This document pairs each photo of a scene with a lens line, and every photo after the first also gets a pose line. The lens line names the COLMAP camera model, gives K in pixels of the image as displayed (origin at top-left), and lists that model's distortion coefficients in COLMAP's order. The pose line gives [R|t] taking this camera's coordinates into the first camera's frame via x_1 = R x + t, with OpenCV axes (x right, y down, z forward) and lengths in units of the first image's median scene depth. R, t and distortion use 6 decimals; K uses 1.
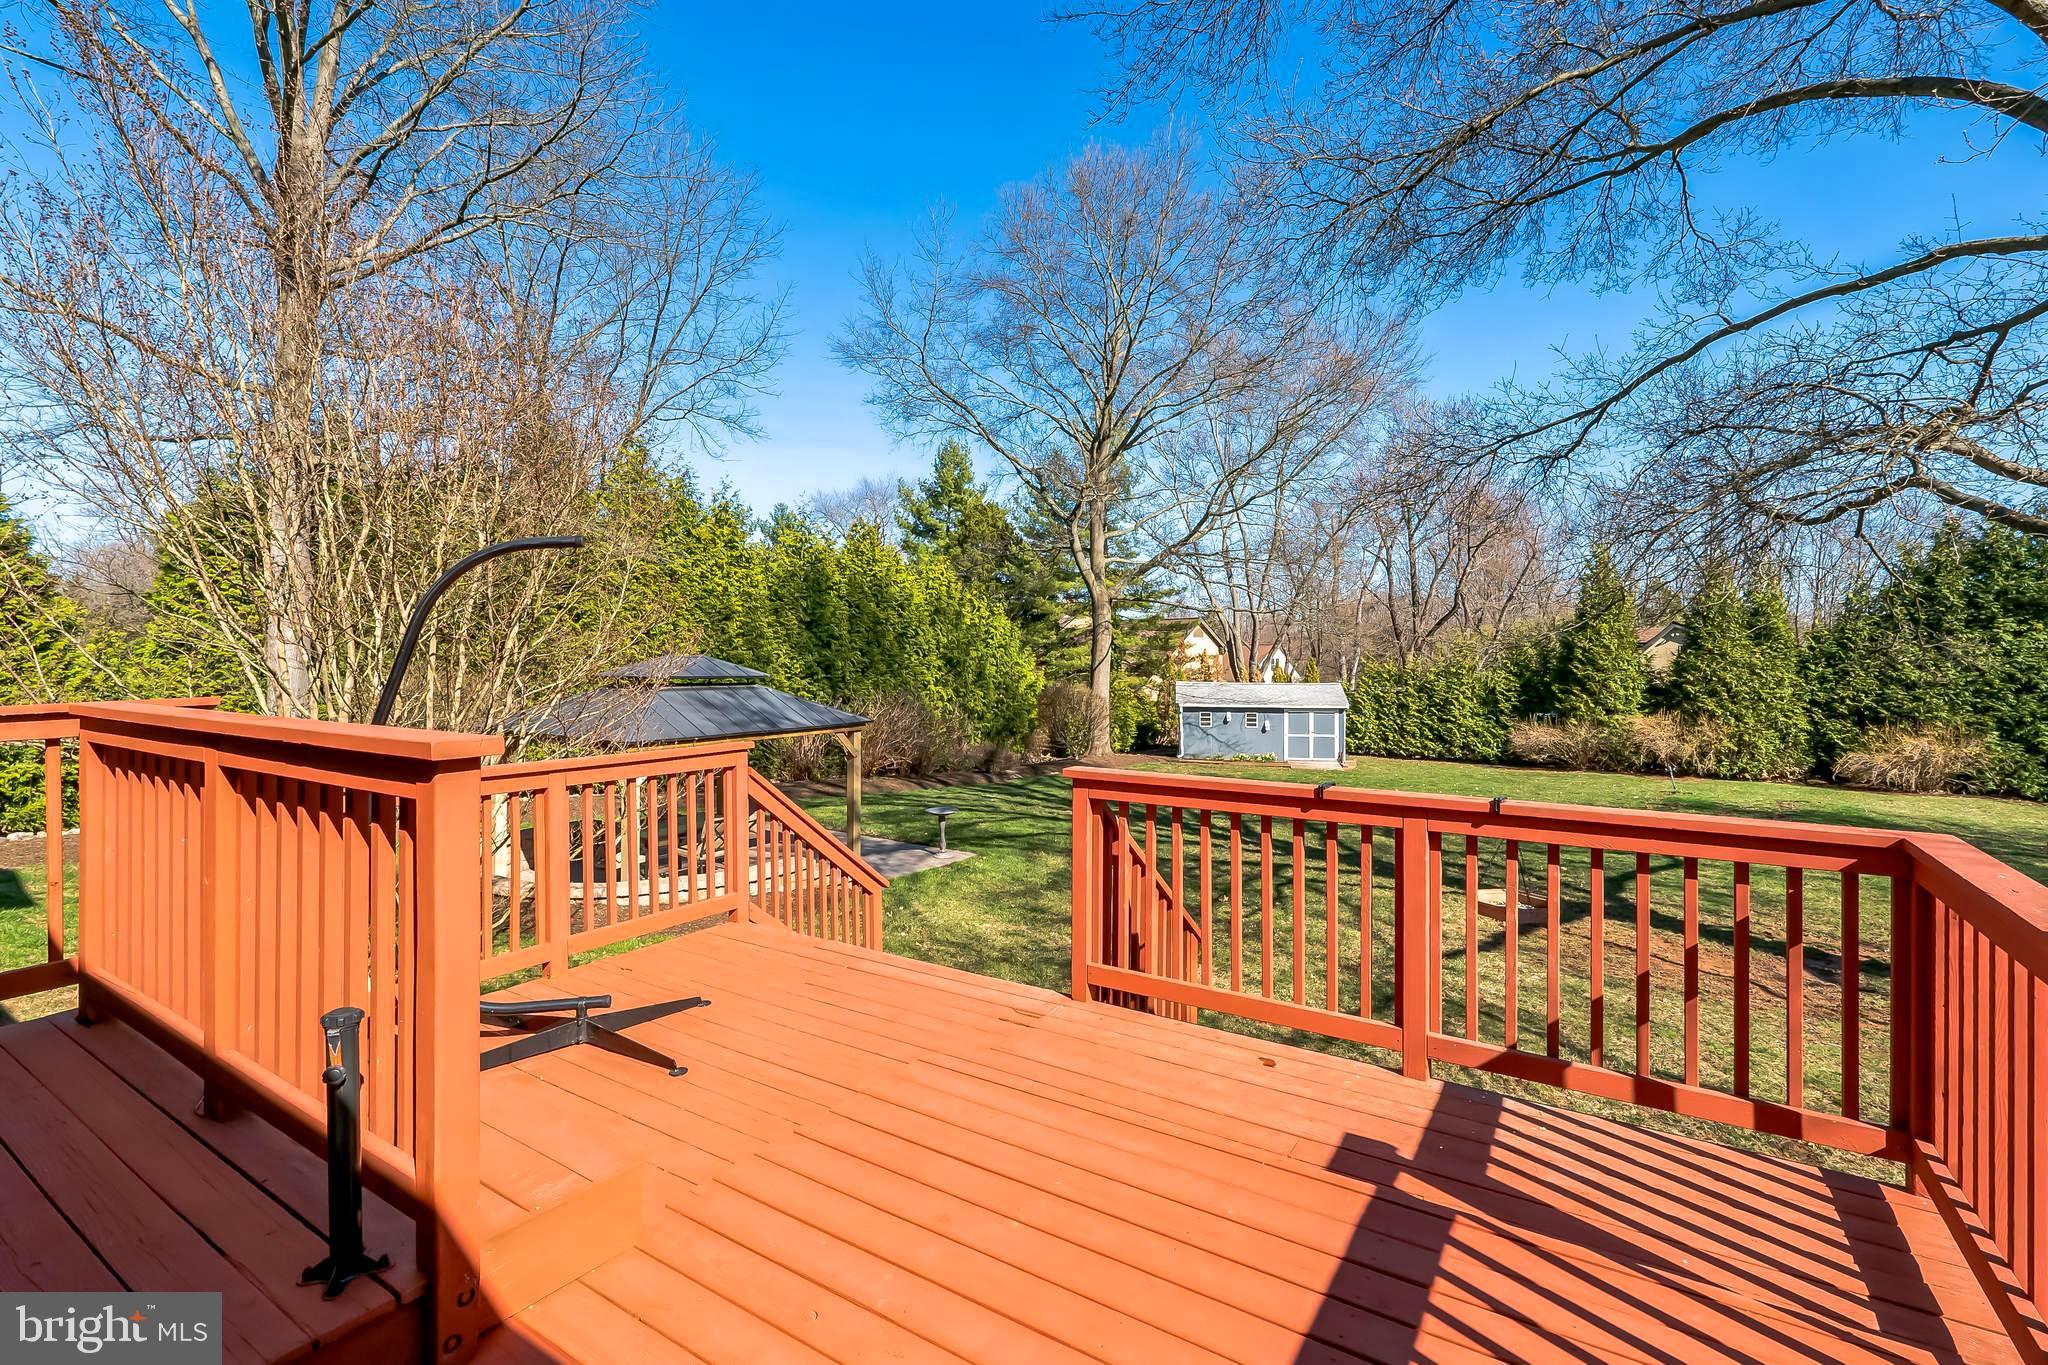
lens RADIAL K [[935.0, 0, 1015.1], [0, 935.0, 654.7], [0, 0, 1]] dist [-0.001511, 0.000471]
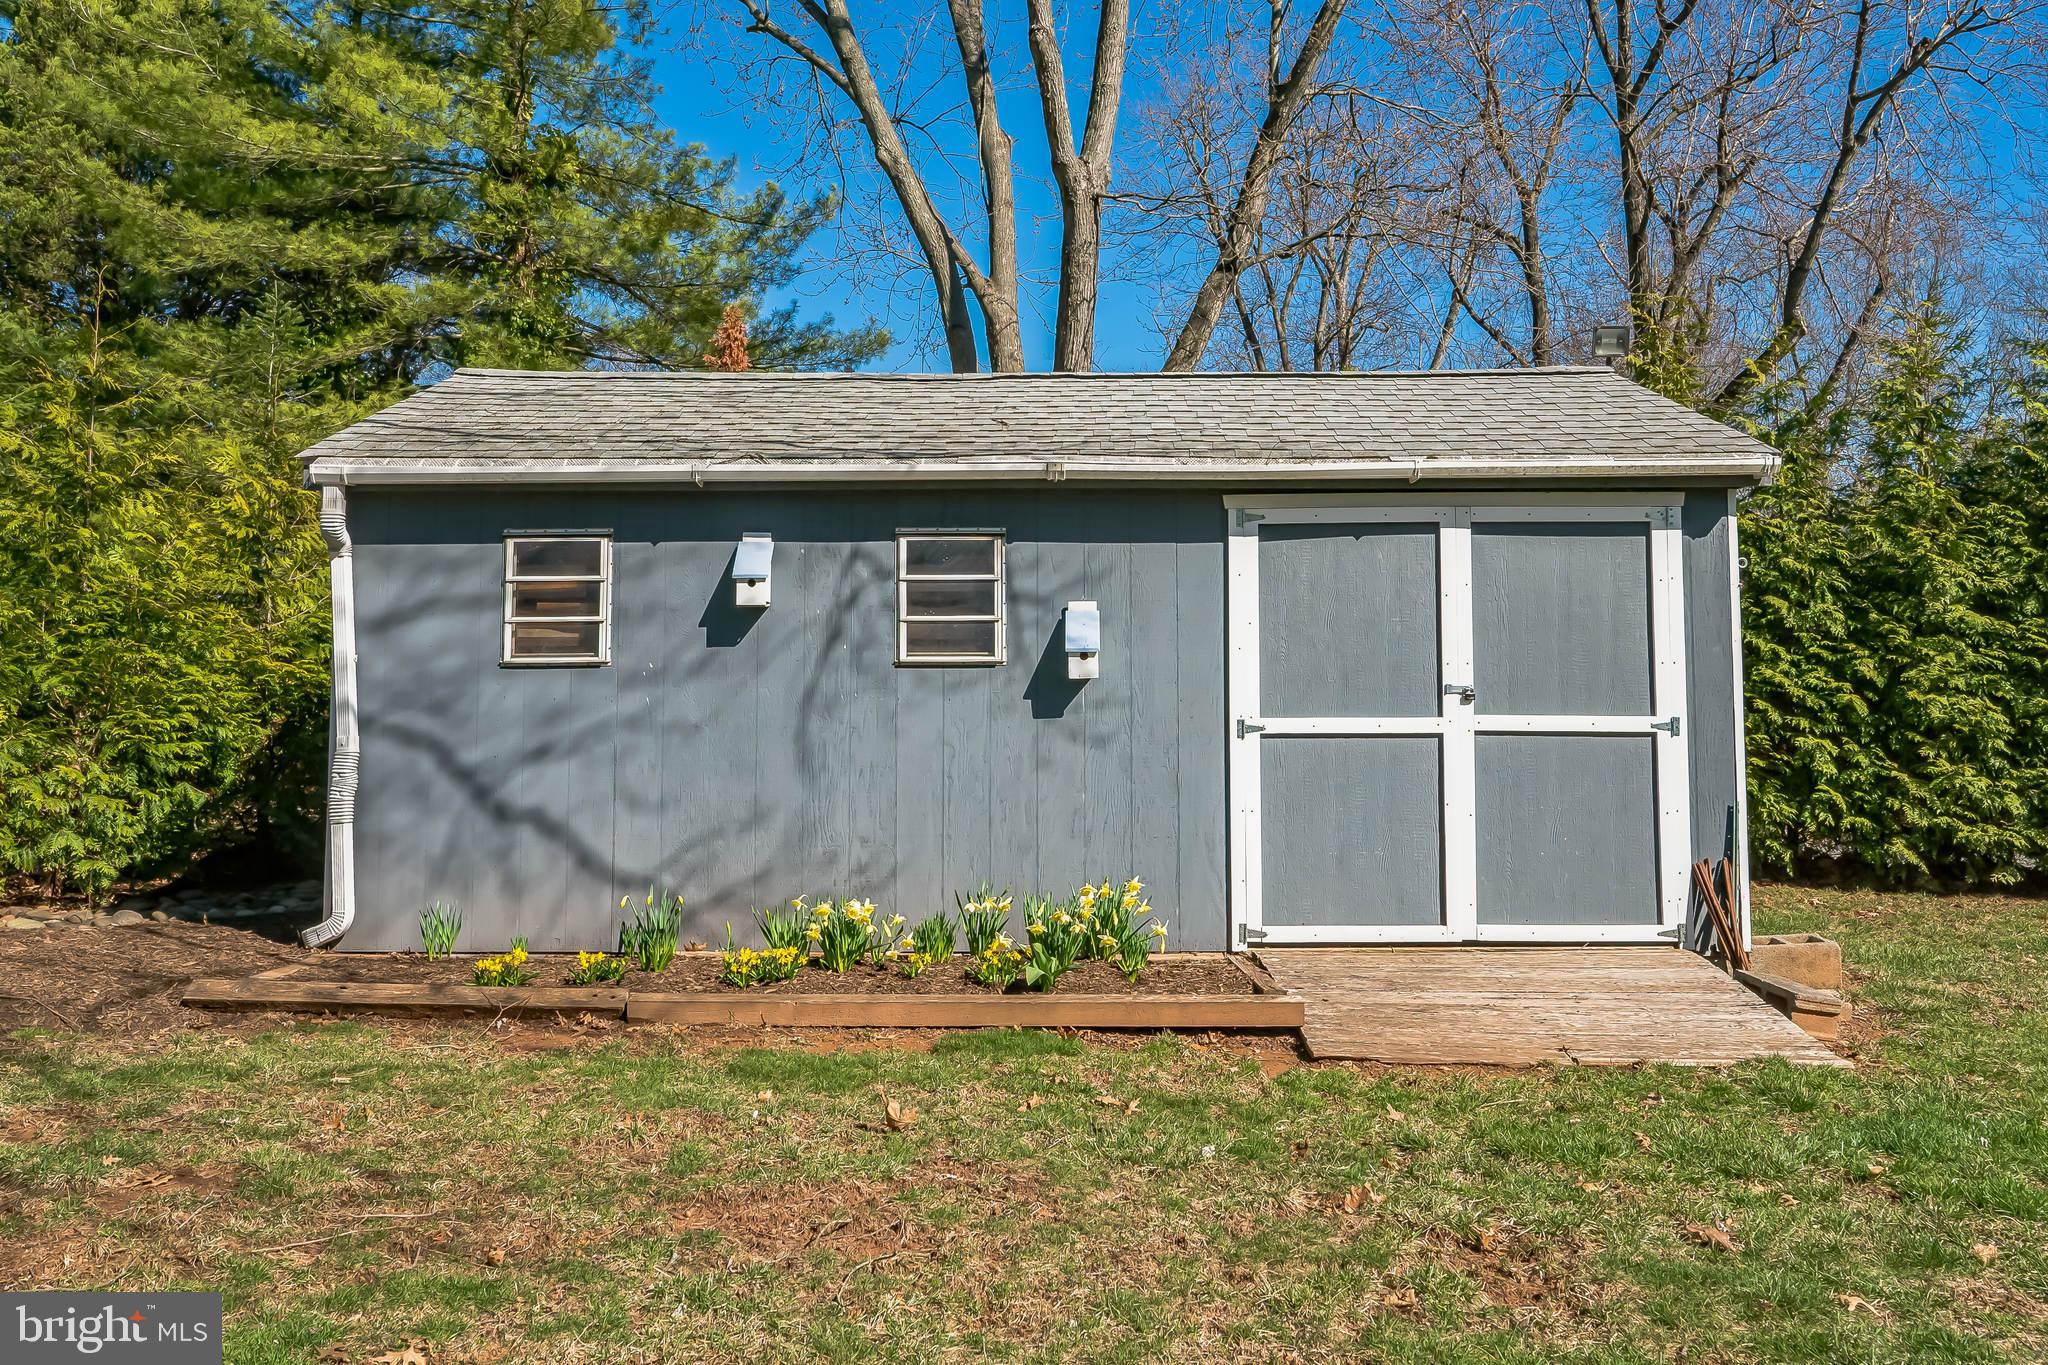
lens RADIAL K [[1539.9, 0, 1024.9], [0, 1539.9, 600.4], [0, 0, 1]] dist [0.000847, 0.001165]
pose [[0.987128, 0.007827, 0.159744, 0.254802], [0.000150, 0.998756, -0.049863, 0.087520], [-0.159935, 0.049245, 0.985898, 0.892448]]
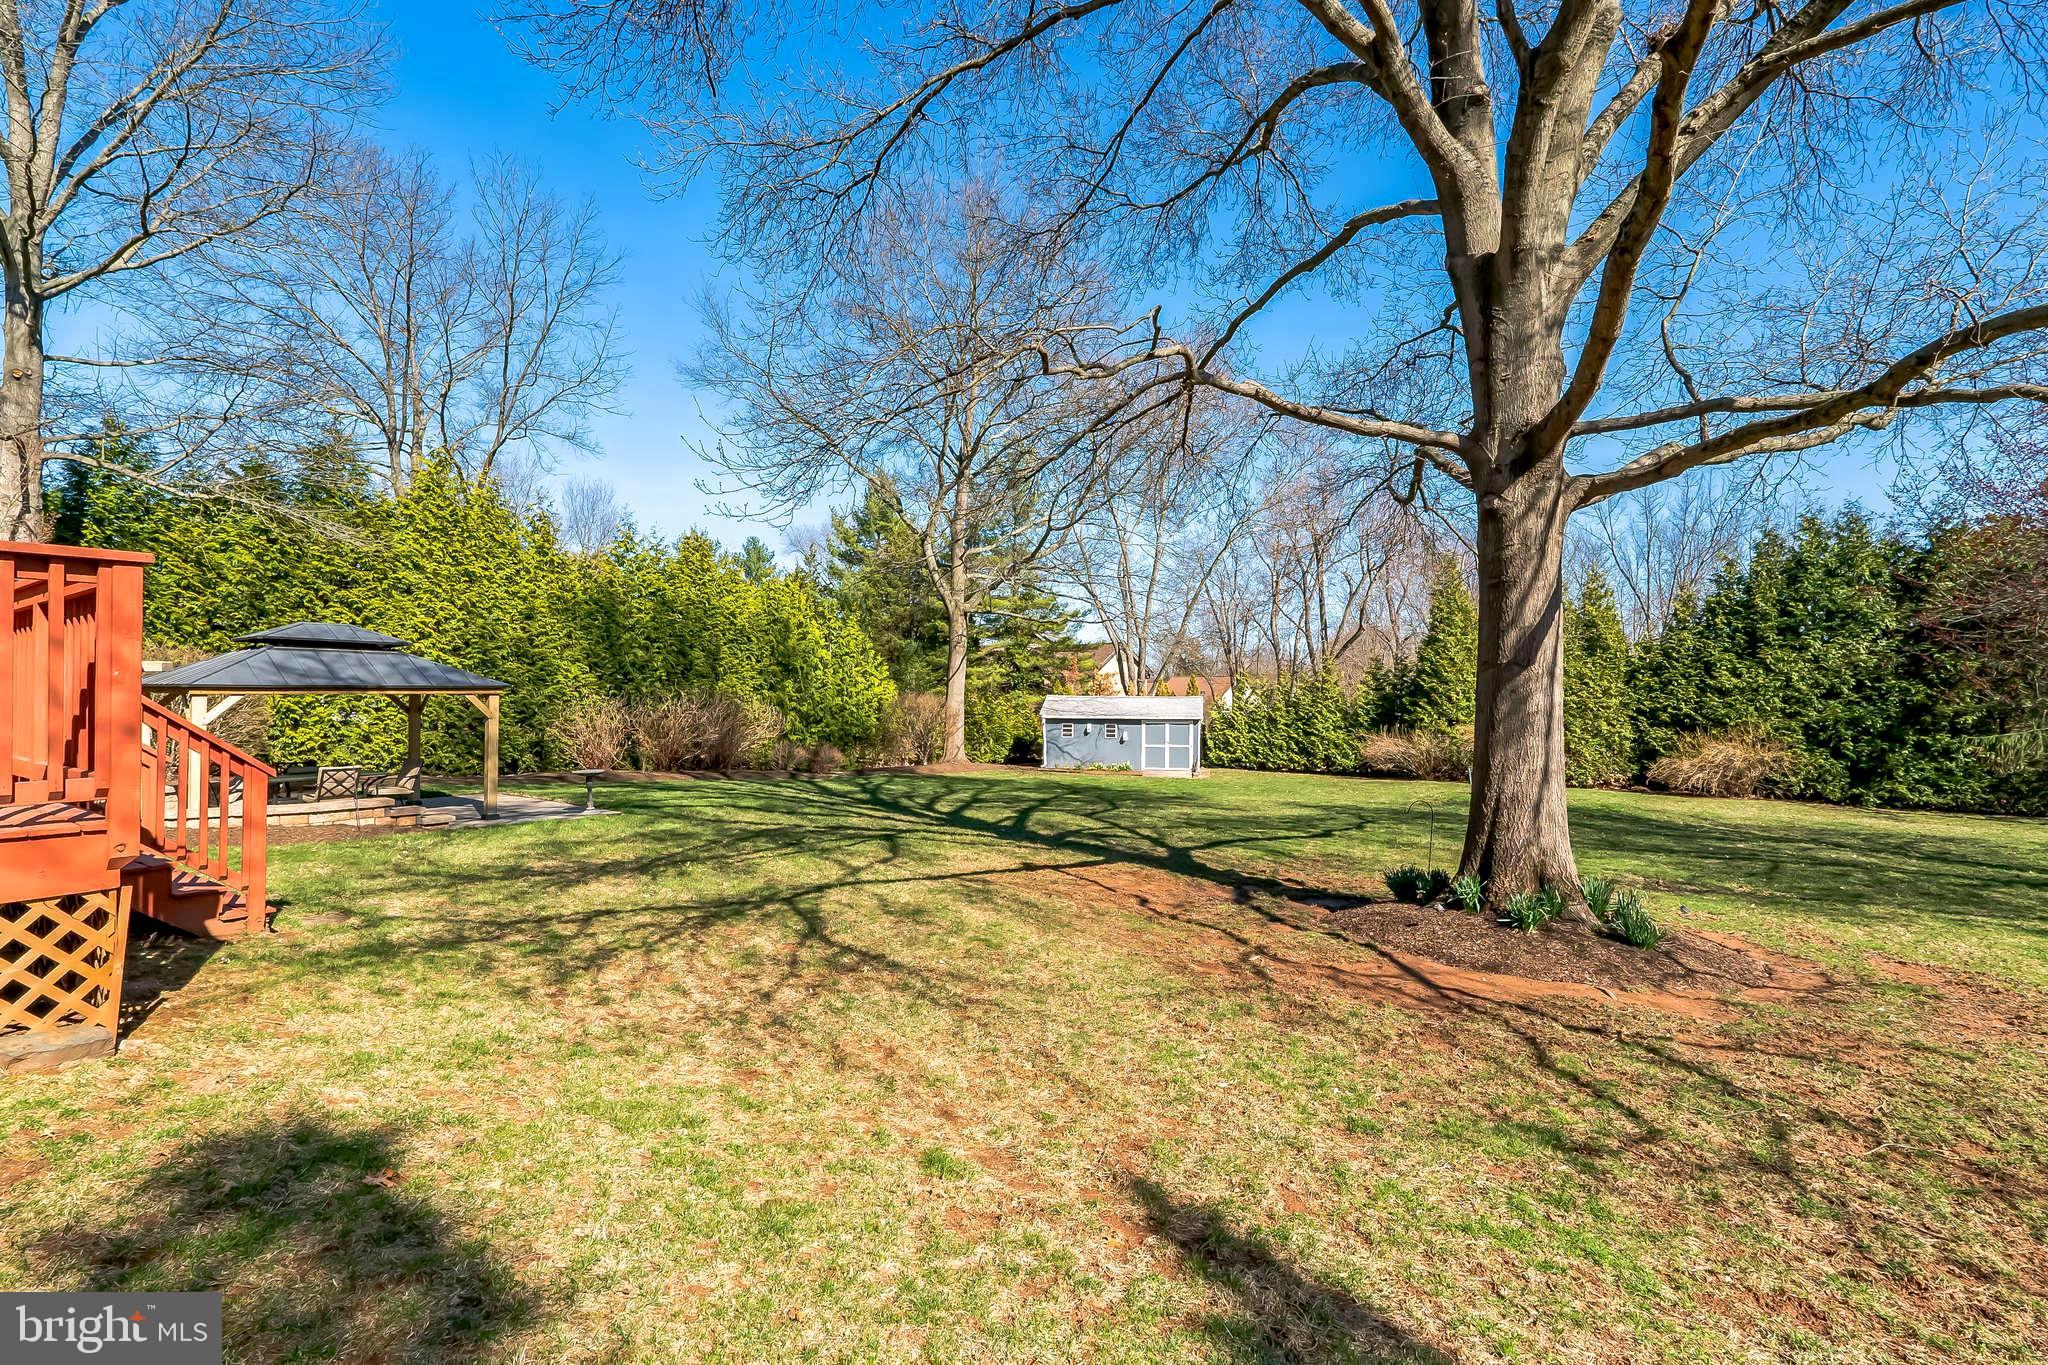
lens RADIAL K [[930.8, 0, 1024.0], [0, 930.8, 682.5], [0, 0, 1]] dist [0.010588, -0.000324]
pose [[0.999726, 0.001349, -0.023377, 0.199199], [-0.001679, 0.999899, -0.014121, 0.034002], [0.023355, 0.014157, 0.999627, -0.033151]]
